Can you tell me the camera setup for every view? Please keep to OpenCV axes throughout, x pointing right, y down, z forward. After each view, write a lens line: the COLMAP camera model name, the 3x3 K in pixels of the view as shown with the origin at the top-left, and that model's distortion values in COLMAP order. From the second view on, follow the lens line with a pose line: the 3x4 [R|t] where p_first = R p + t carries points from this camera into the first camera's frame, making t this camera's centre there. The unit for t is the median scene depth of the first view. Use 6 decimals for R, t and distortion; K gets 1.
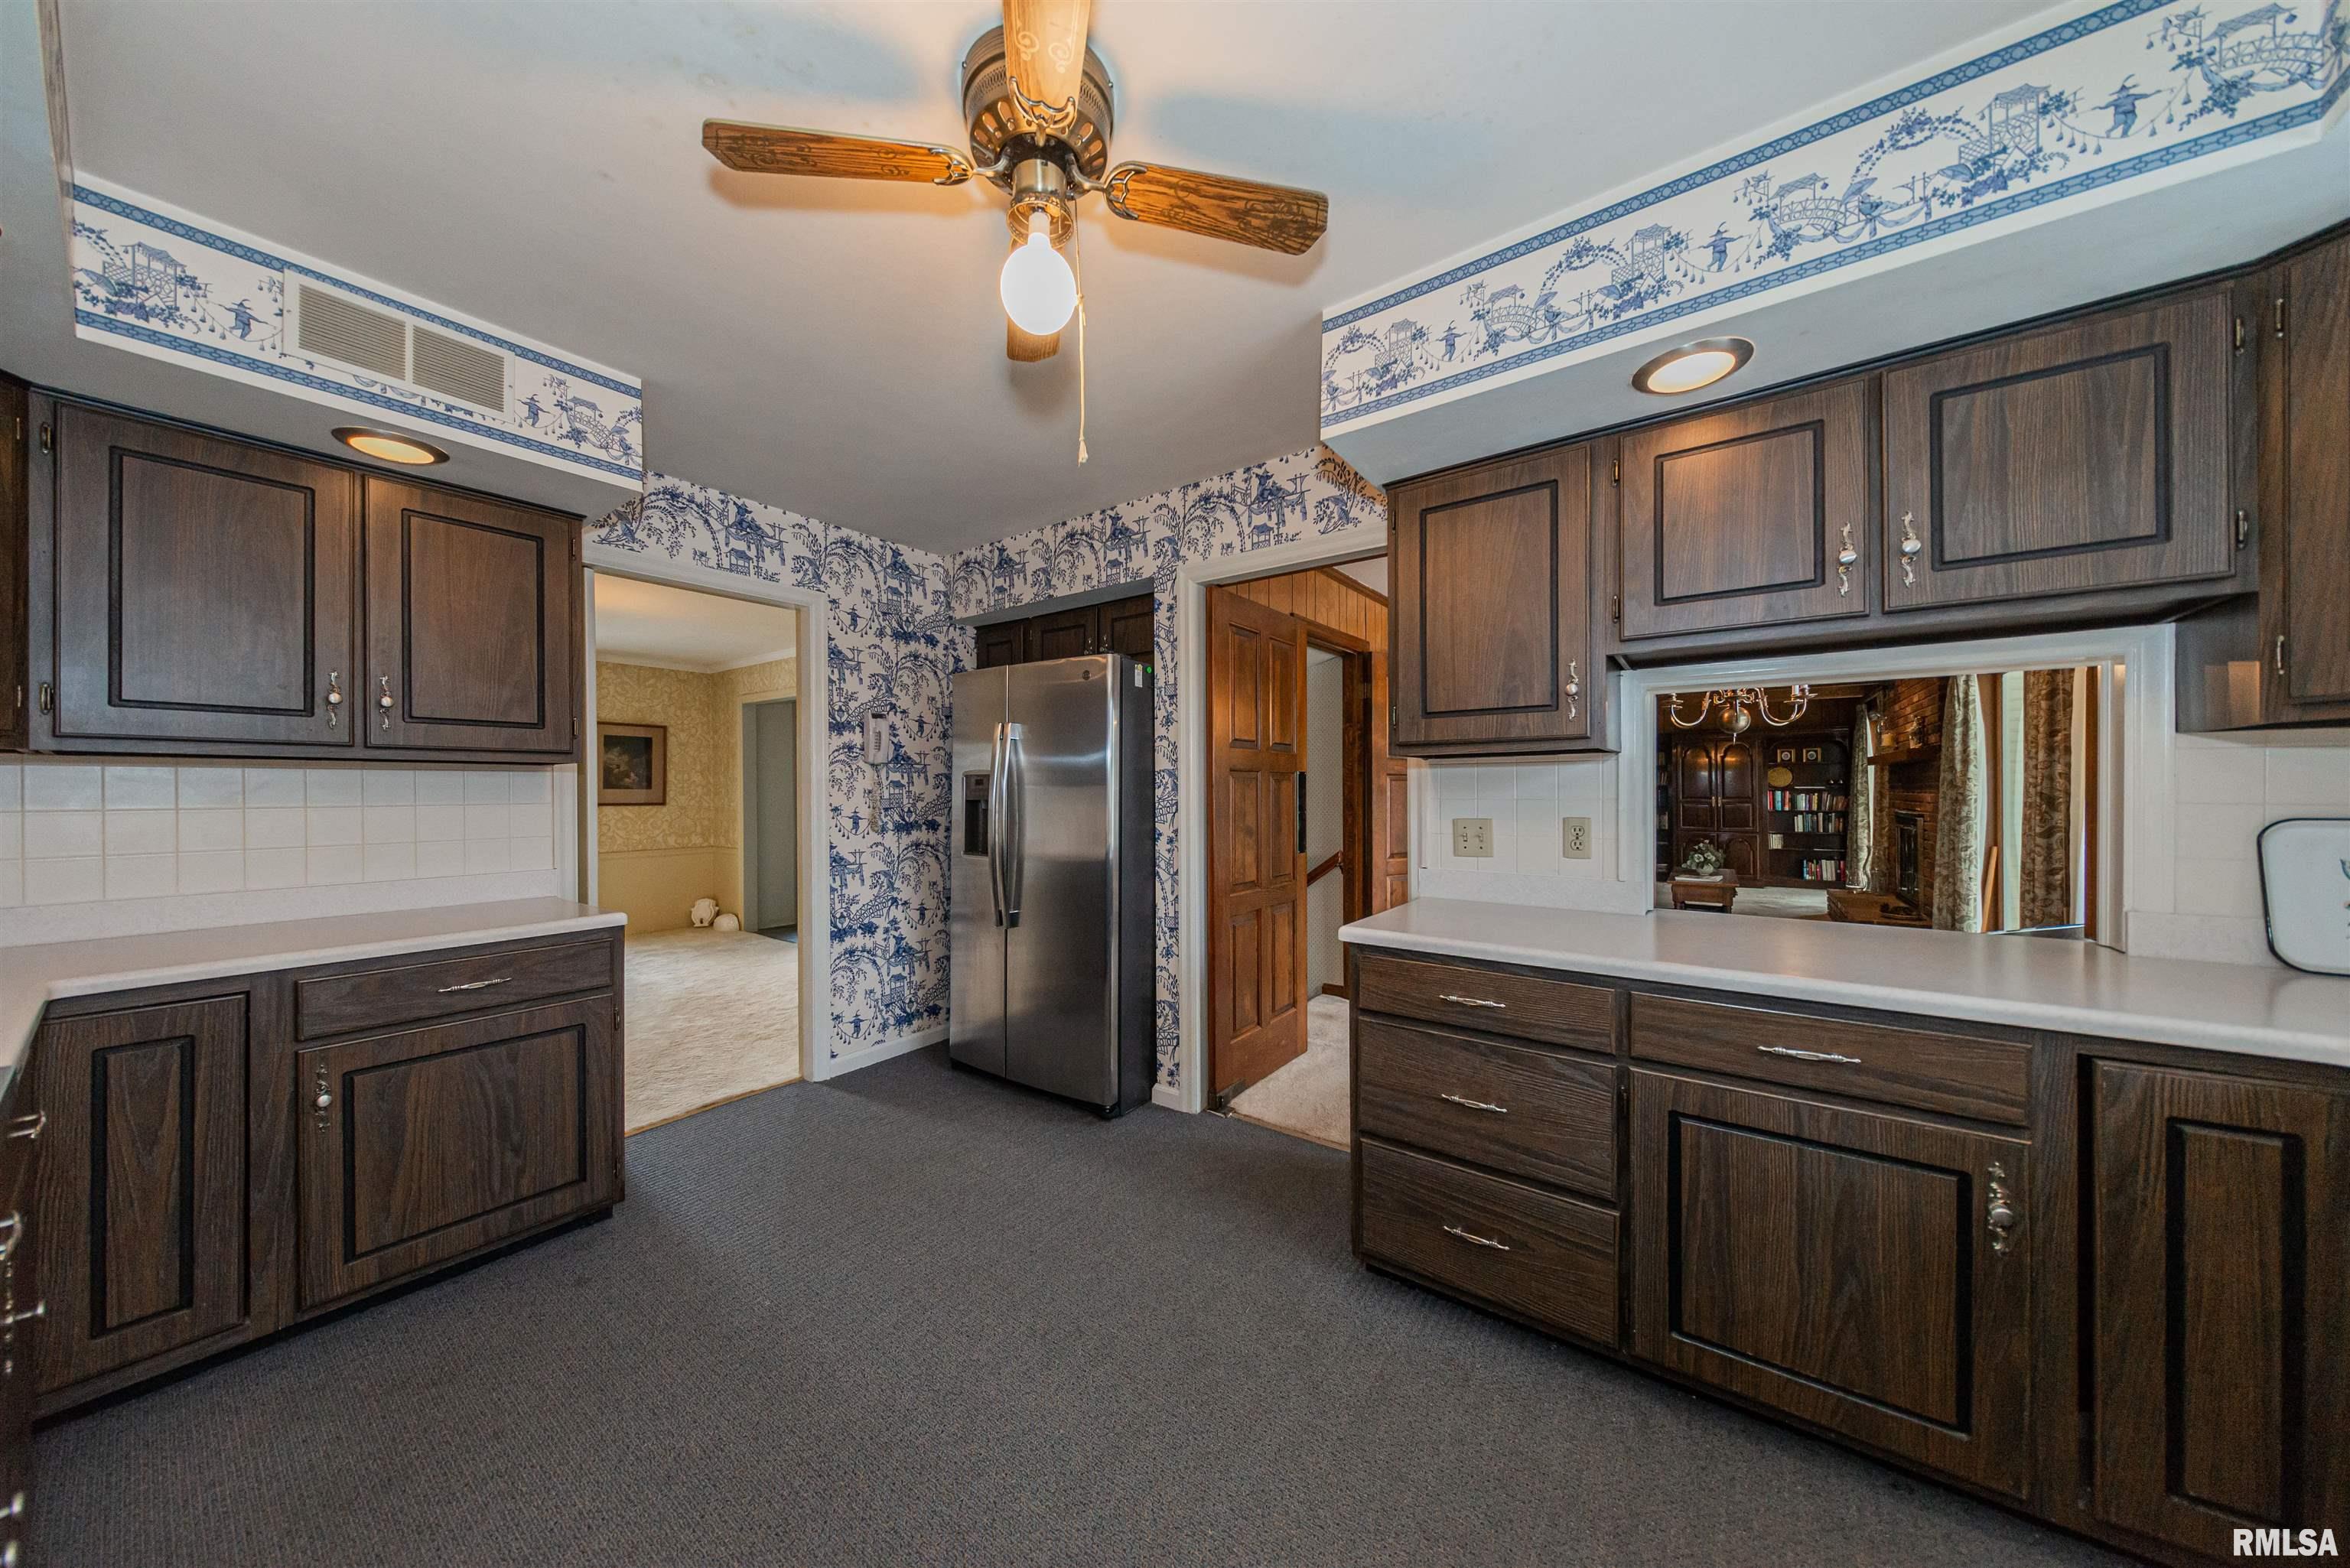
lens RADIAL K [[765.1, 0, 1177.6], [0, 765.1, 796.5], [0, 0, 1]] dist [0.000920, -0.000725]
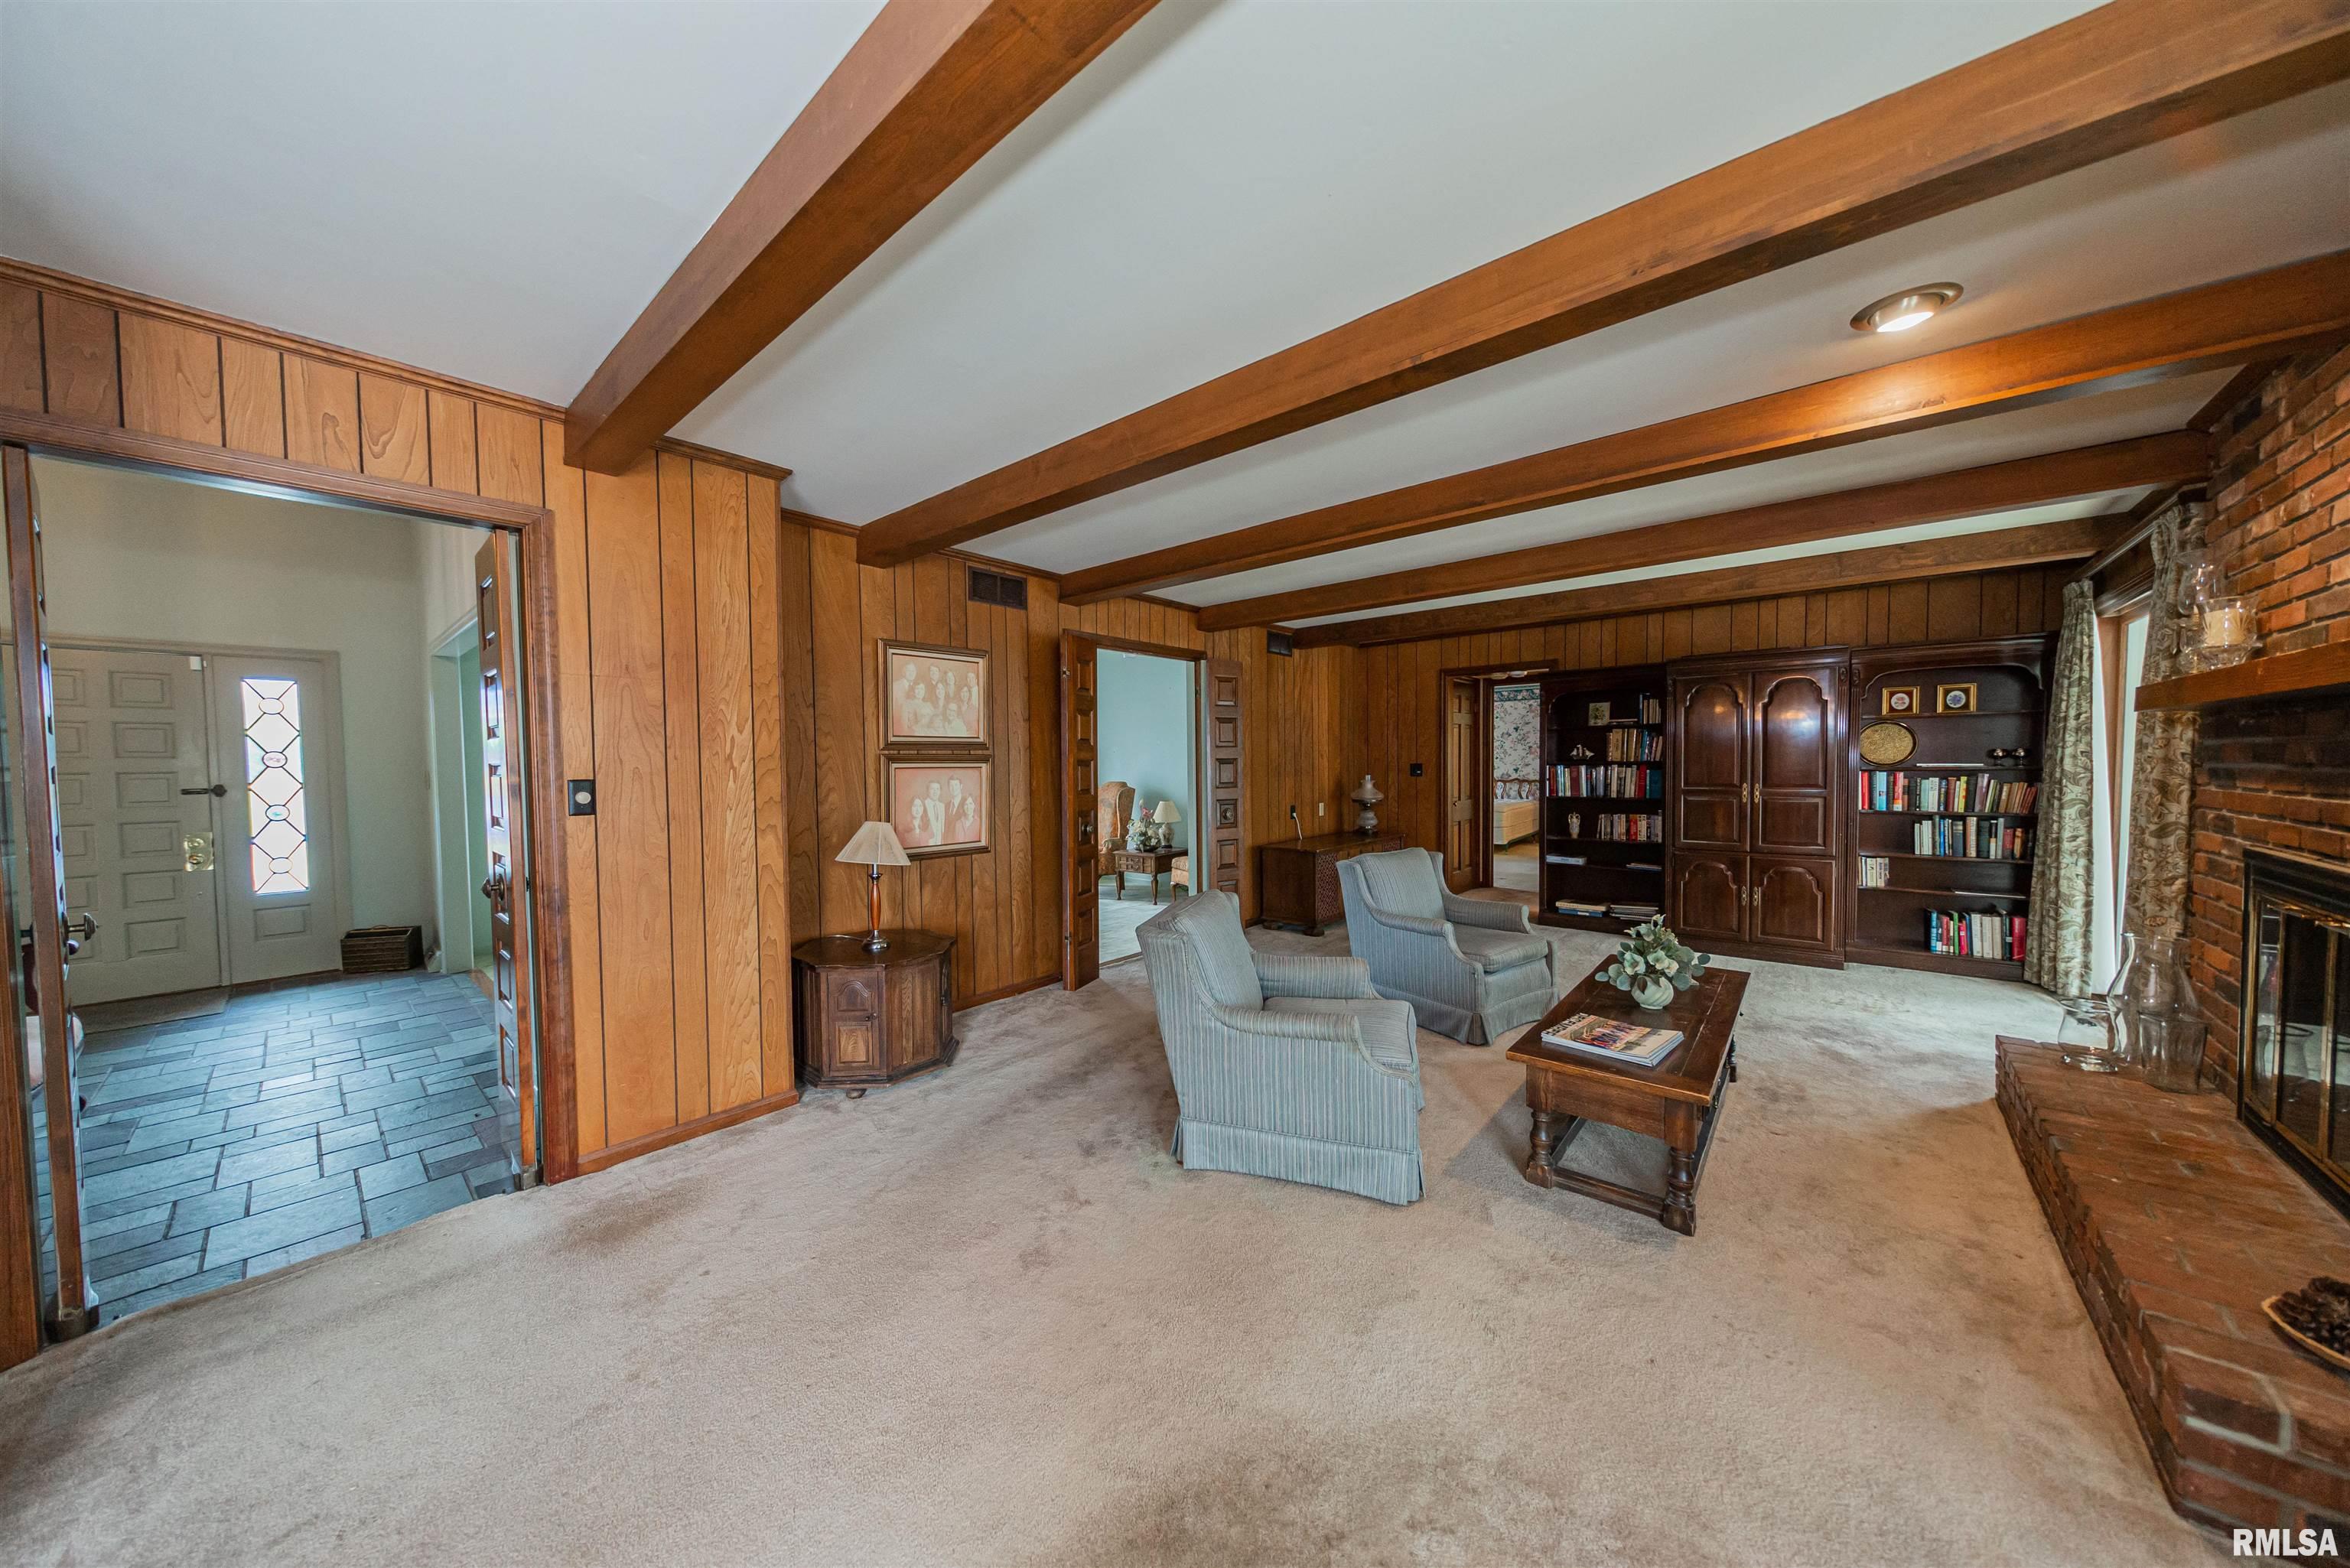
lens RADIAL K [[765.1, 0, 1189.6], [0, 765.1, 787.3], [0, 0, 1]] dist [0.000920, -0.000725]
pose [[0.996690, 0.001136, -0.081287, 0.433987], [0.001266, 0.999564, 0.029495, -0.014126], [0.081285, -0.029500, 0.996254, 0.537583]]
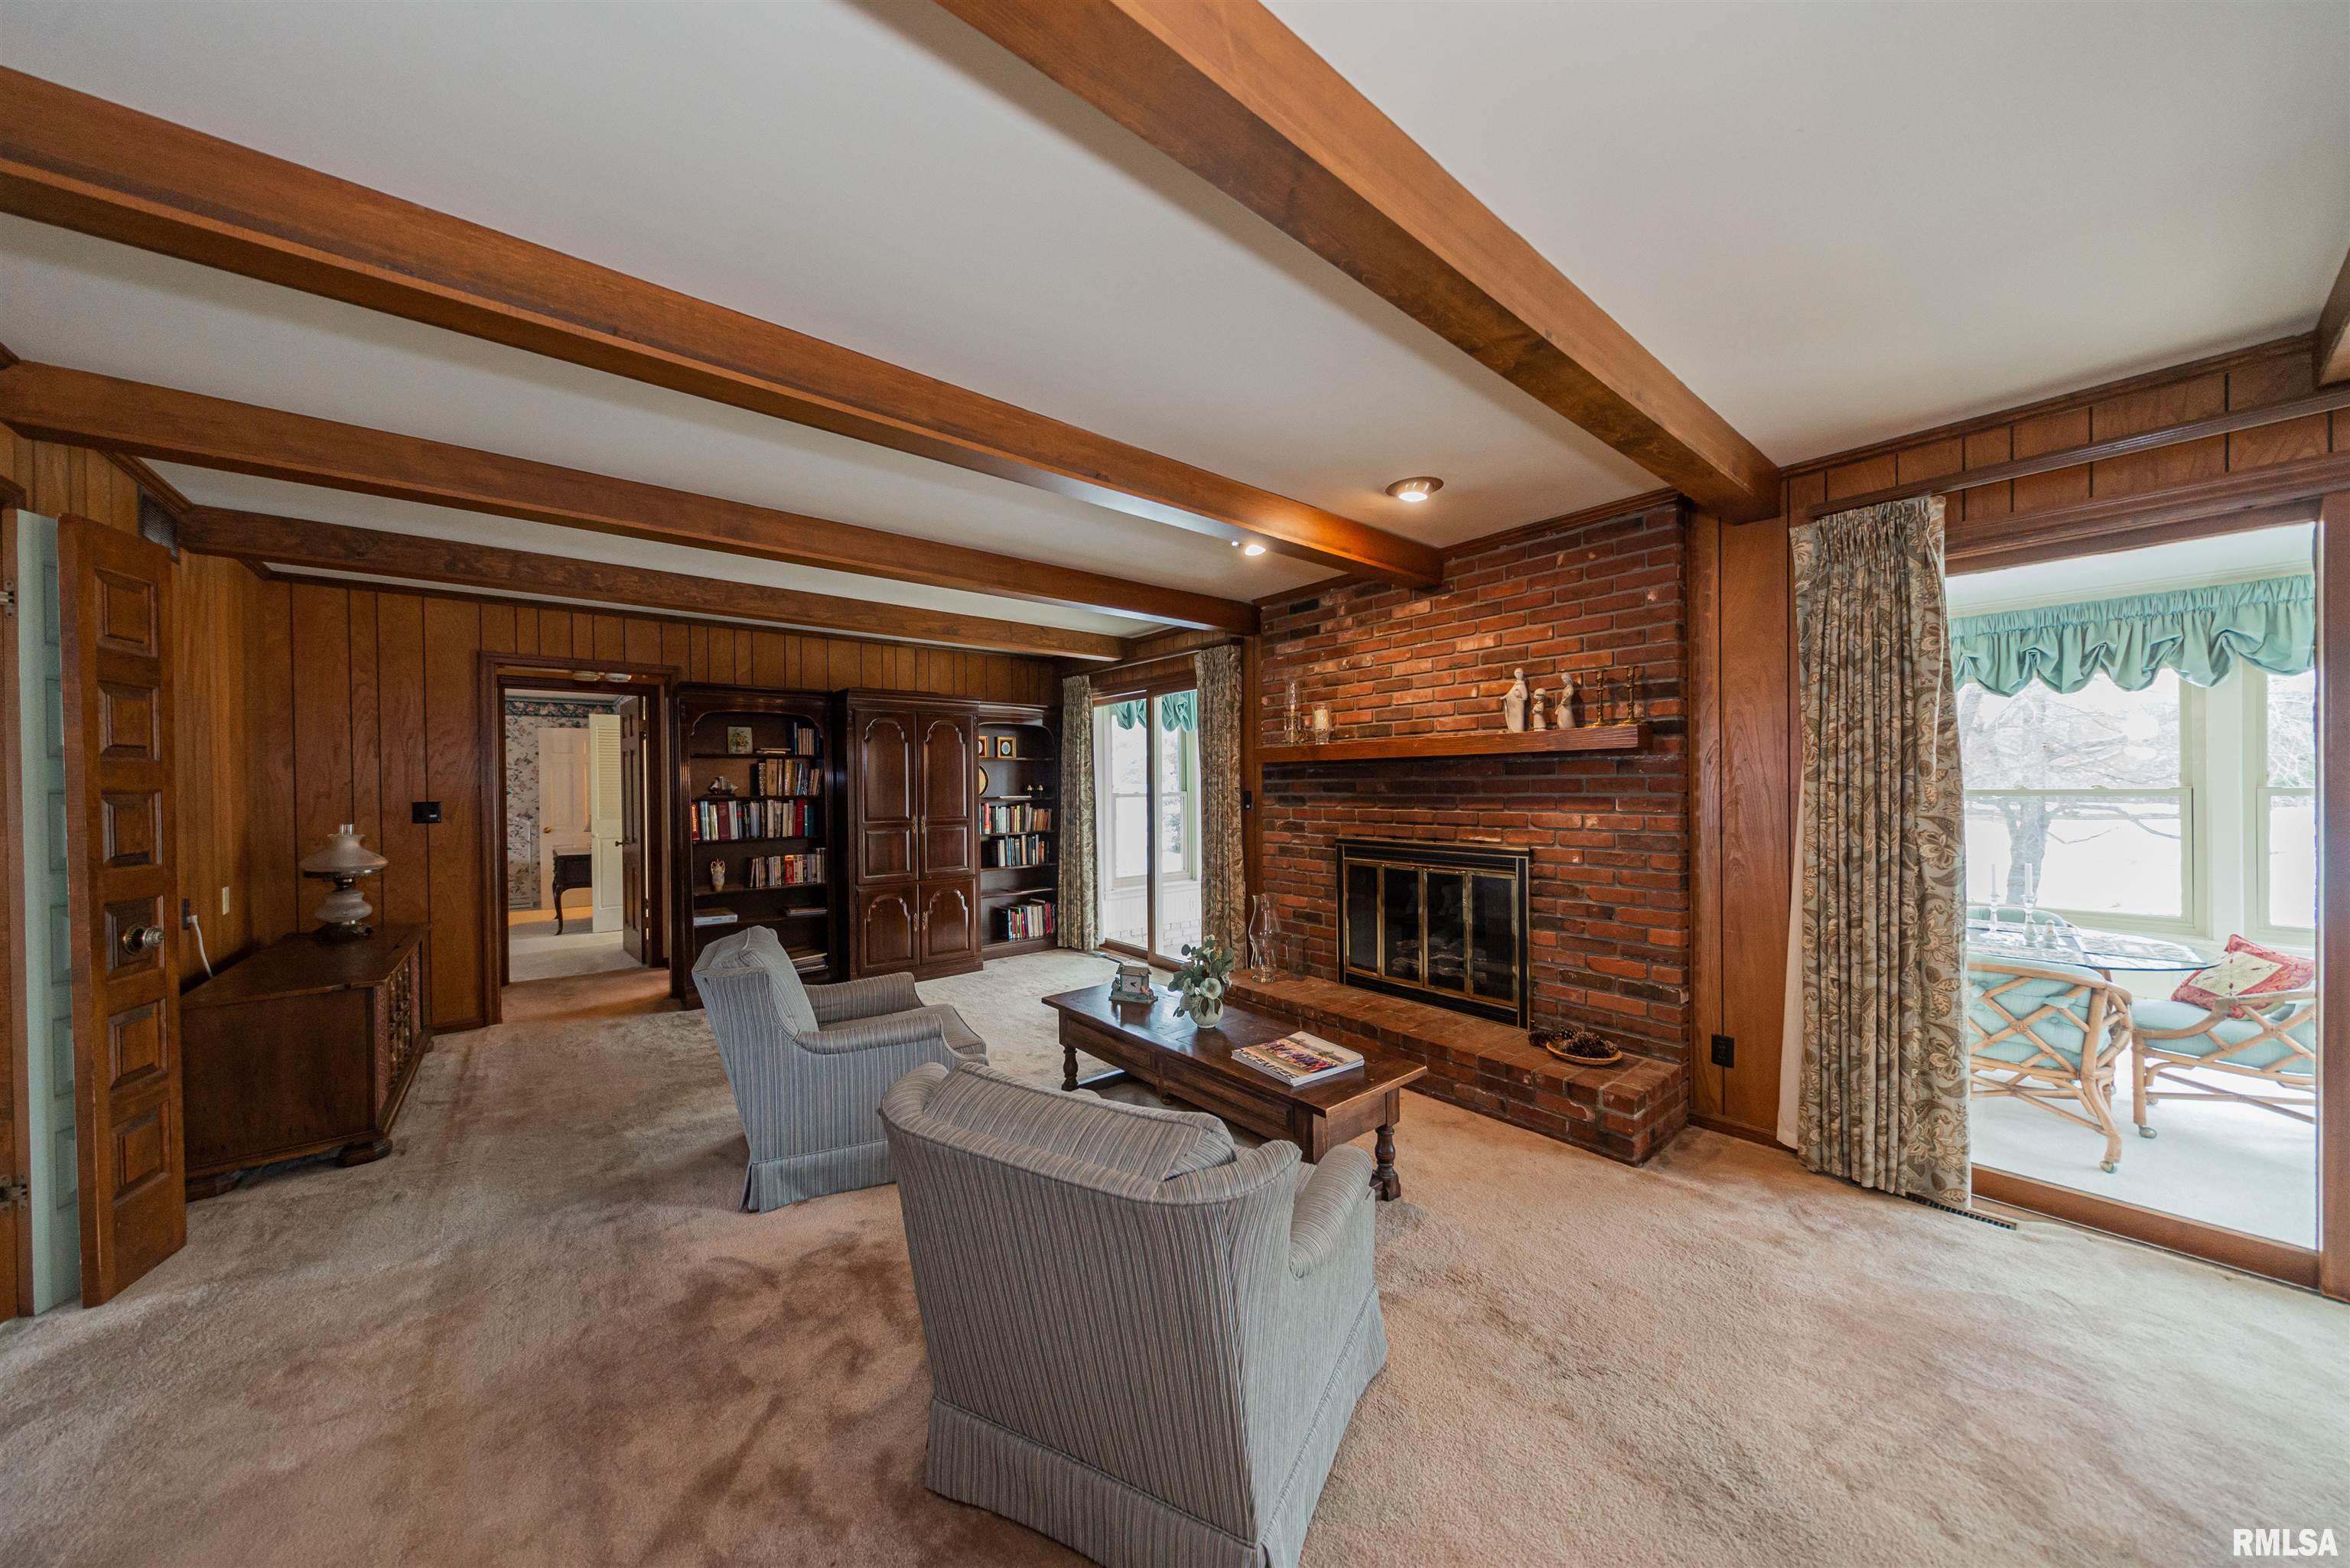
lens RADIAL K [[765.1, 0, 1150.0], [0, 765.1, 793.4], [0, 0, 1]] dist [0.000920, -0.000725]
pose [[0.281307, -0.002964, 0.959613, 0.269060], [0.011823, 0.999930, -0.000378, -0.014966], [-0.959545, 0.011452, 0.281323, 0.801117]]
